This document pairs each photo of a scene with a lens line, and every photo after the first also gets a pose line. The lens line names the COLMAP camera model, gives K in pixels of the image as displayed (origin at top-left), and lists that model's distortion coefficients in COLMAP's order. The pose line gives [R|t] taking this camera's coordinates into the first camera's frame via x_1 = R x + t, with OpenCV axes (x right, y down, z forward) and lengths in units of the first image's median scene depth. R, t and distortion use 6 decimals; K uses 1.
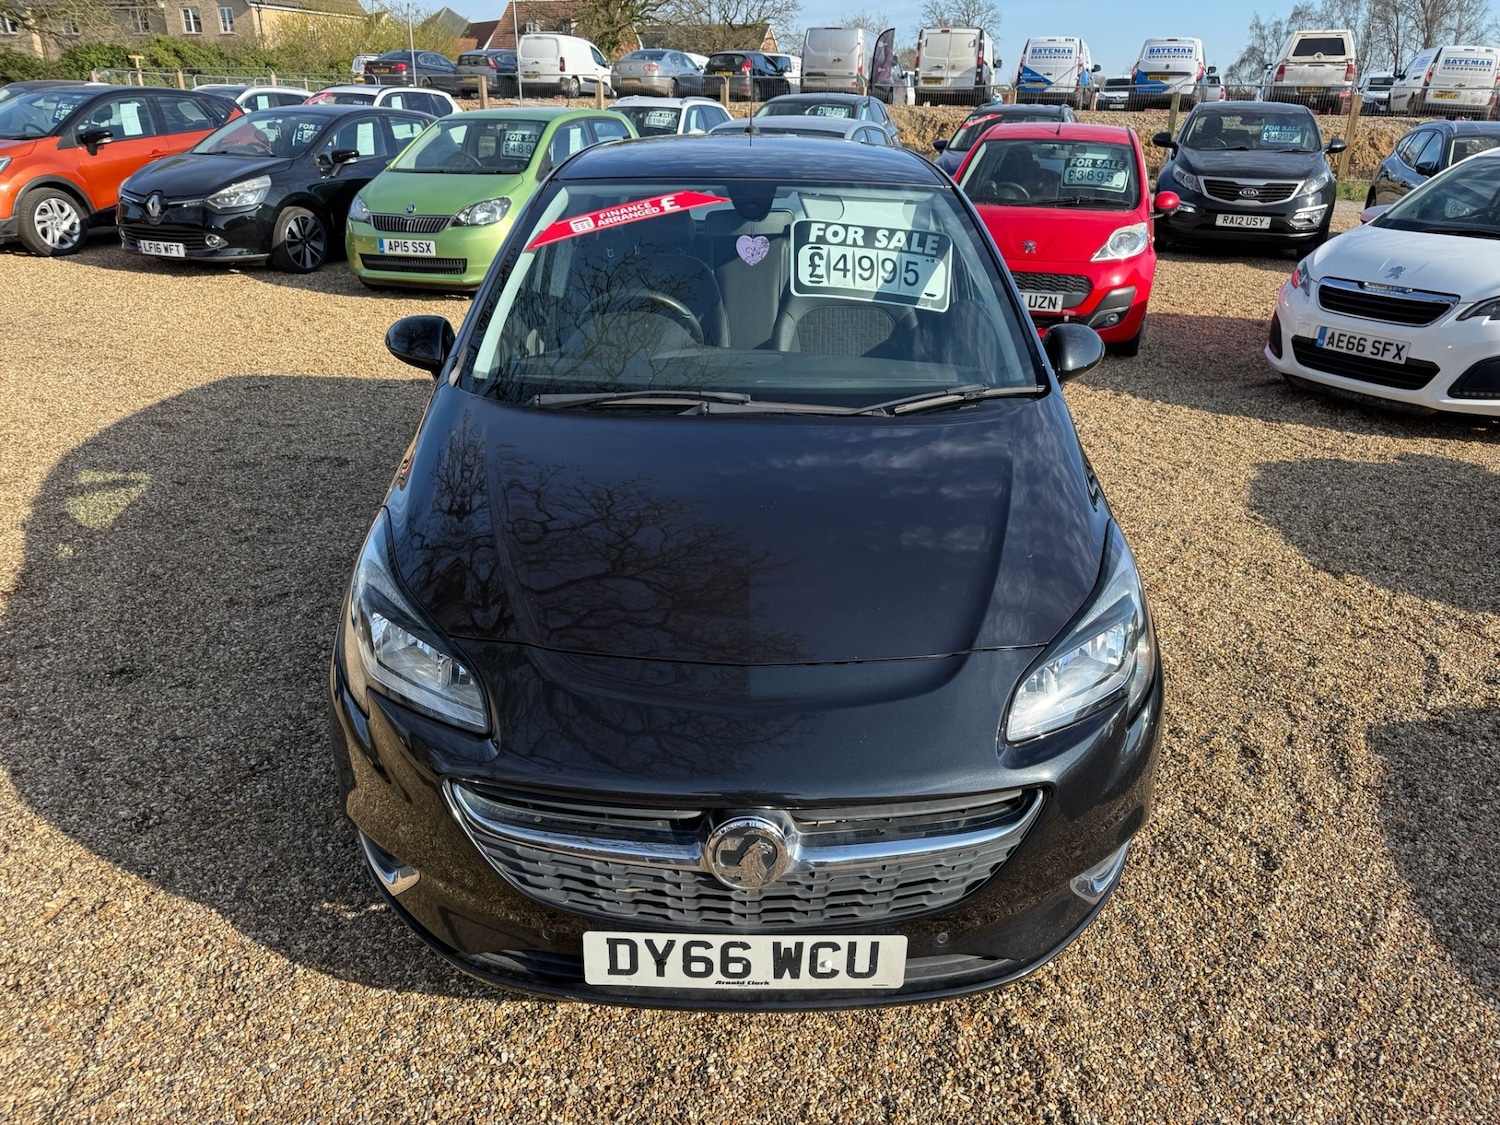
lens RADIAL K [[1033.0, 0, 750.0], [0, 1033.0, 562.5], [0, 0, 1]] dist [0.025599, -0.026725]
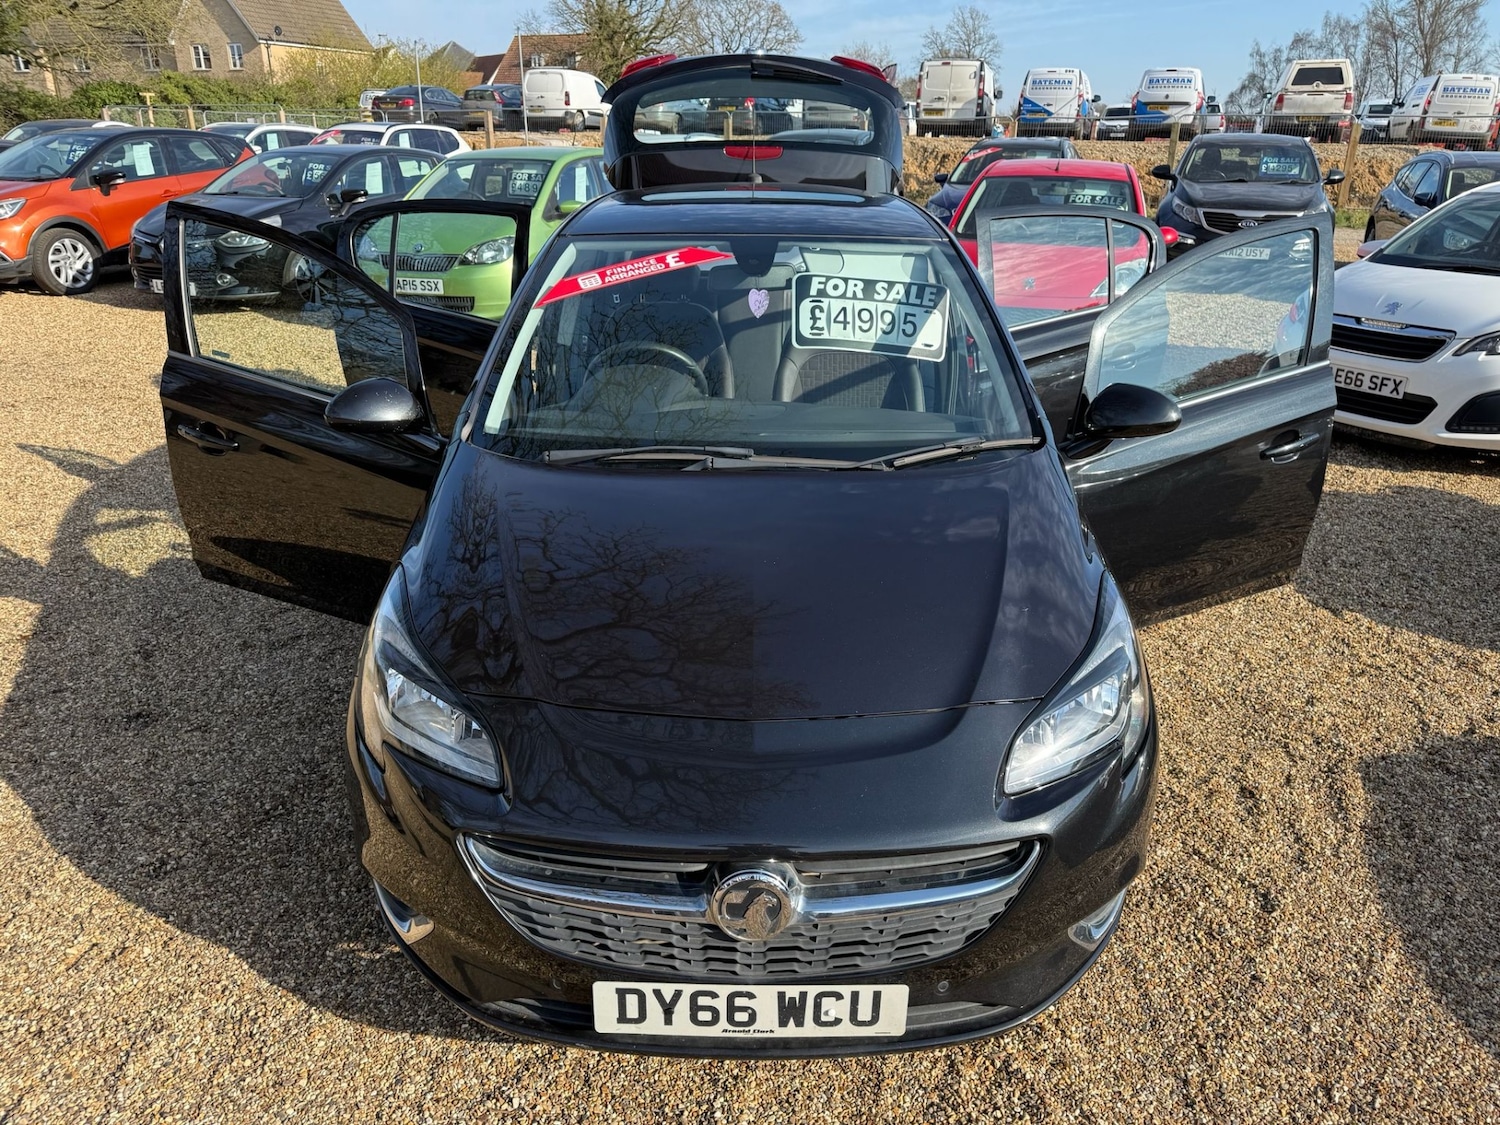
lens RADIAL K [[1032.3, 0, 748.9], [0, 1032.3, 570.6], [0, 0, 1]] dist [0.025737, -0.025798]
pose [[0.999966, -0.005329, -0.006259, 0.001435], [0.005217, 0.999827, -0.017835, -0.018855], [0.006353, 0.017802, 0.999821, -0.020009]]
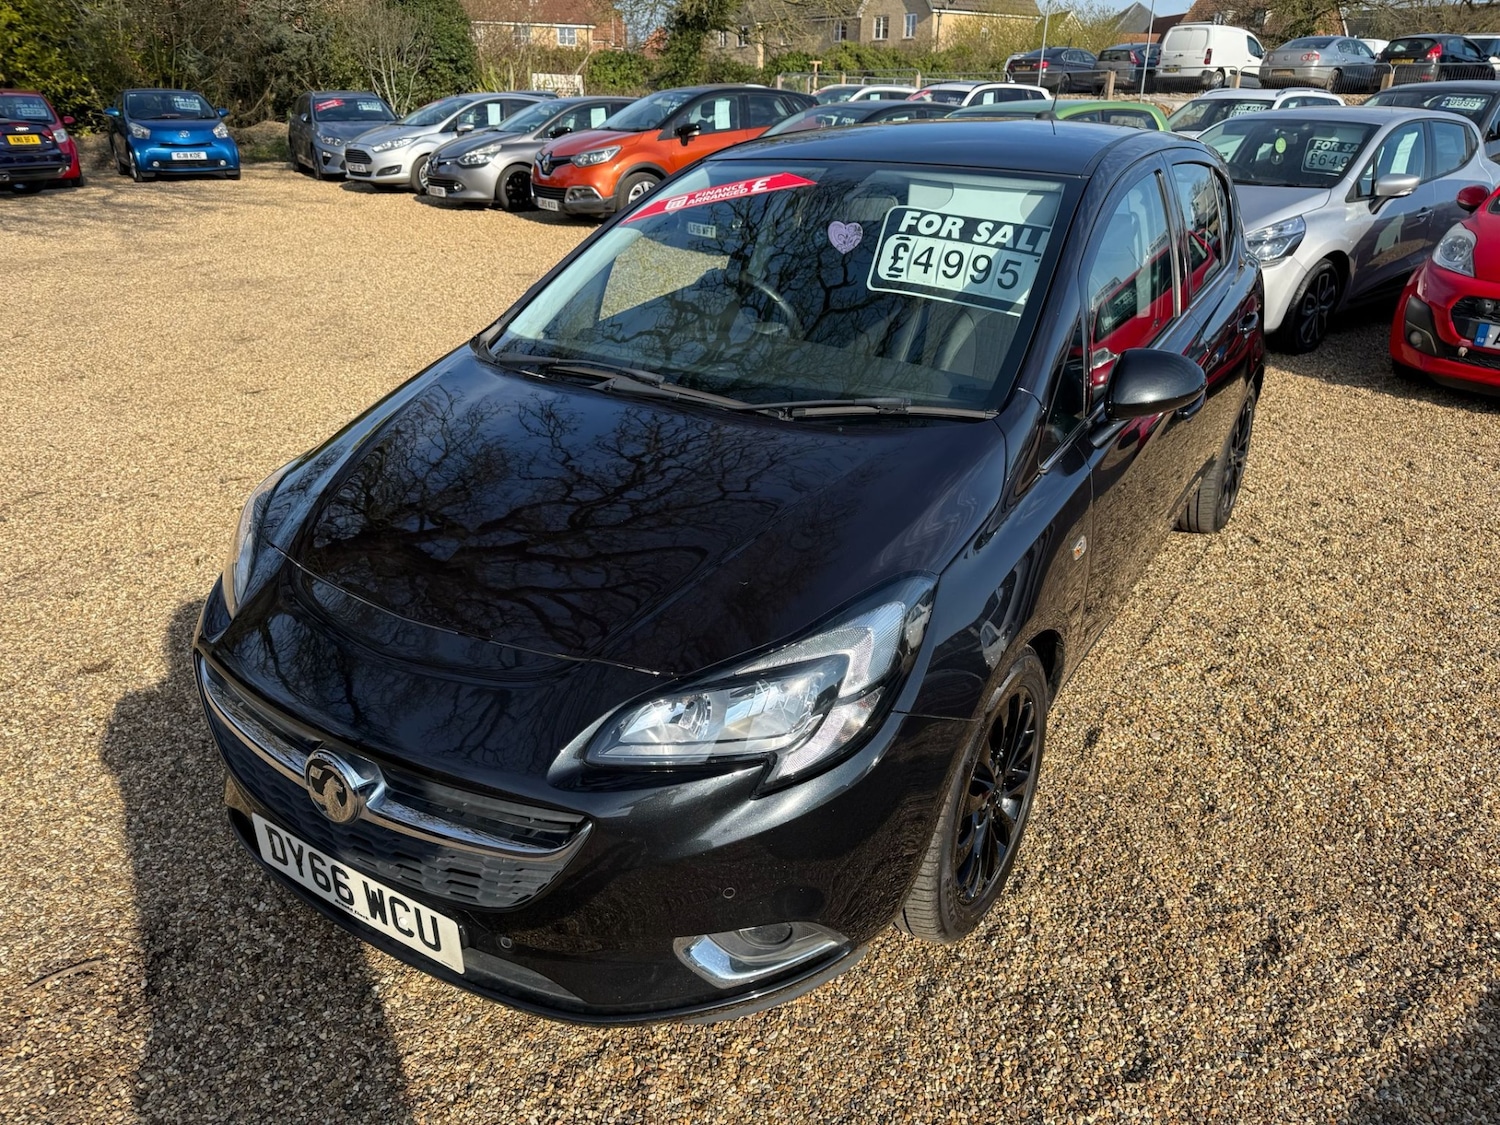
lens RADIAL K [[1037.3, 0, 755.0], [0, 1037.3, 576.0], [0, 0, 1]] dist [0.018929, -0.021526]
pose [[0.848743, 0.210872, -0.484942, 0.456903], [-0.205257, 0.976521, 0.065391, -0.046893], [0.487345, 0.044038, 0.872098, 0.152122]]
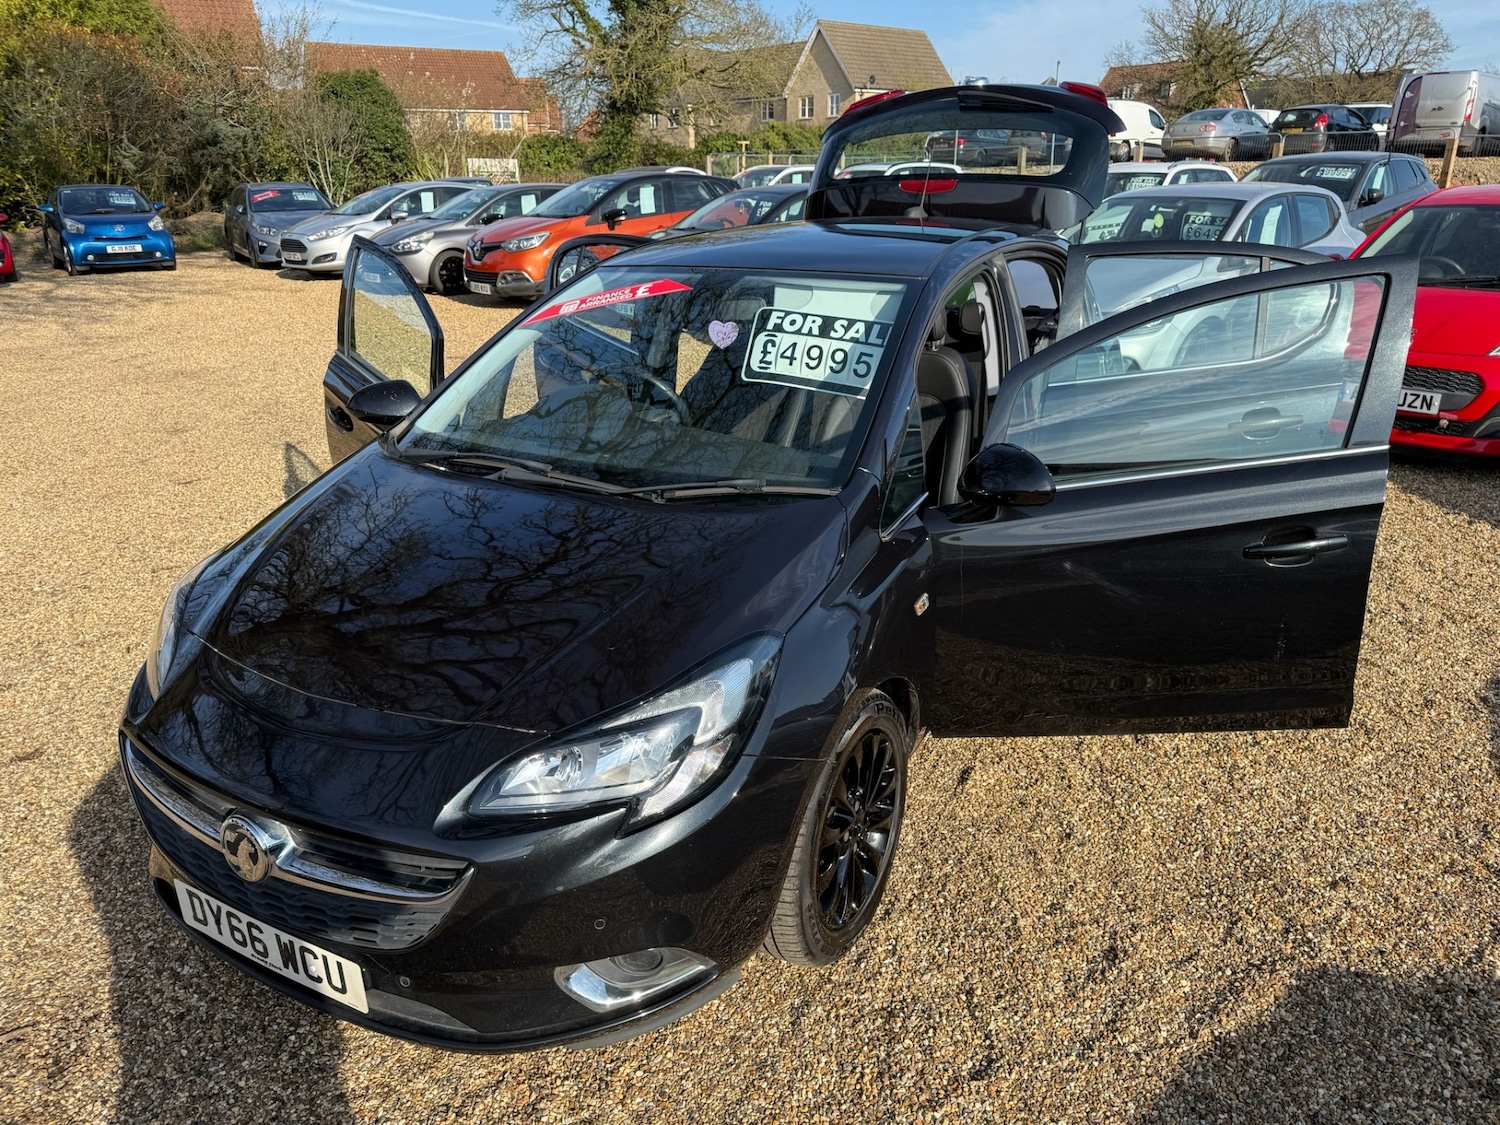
lens RADIAL K [[1032.3, 0, 748.9], [0, 1032.3, 570.6], [0, 0, 1]] dist [0.025737, -0.025798]
pose [[0.875870, 0.145174, -0.460191, 0.546801], [-0.167062, 0.985922, -0.006941, -0.063844], [0.452705, 0.082960, 0.887793, 0.102553]]
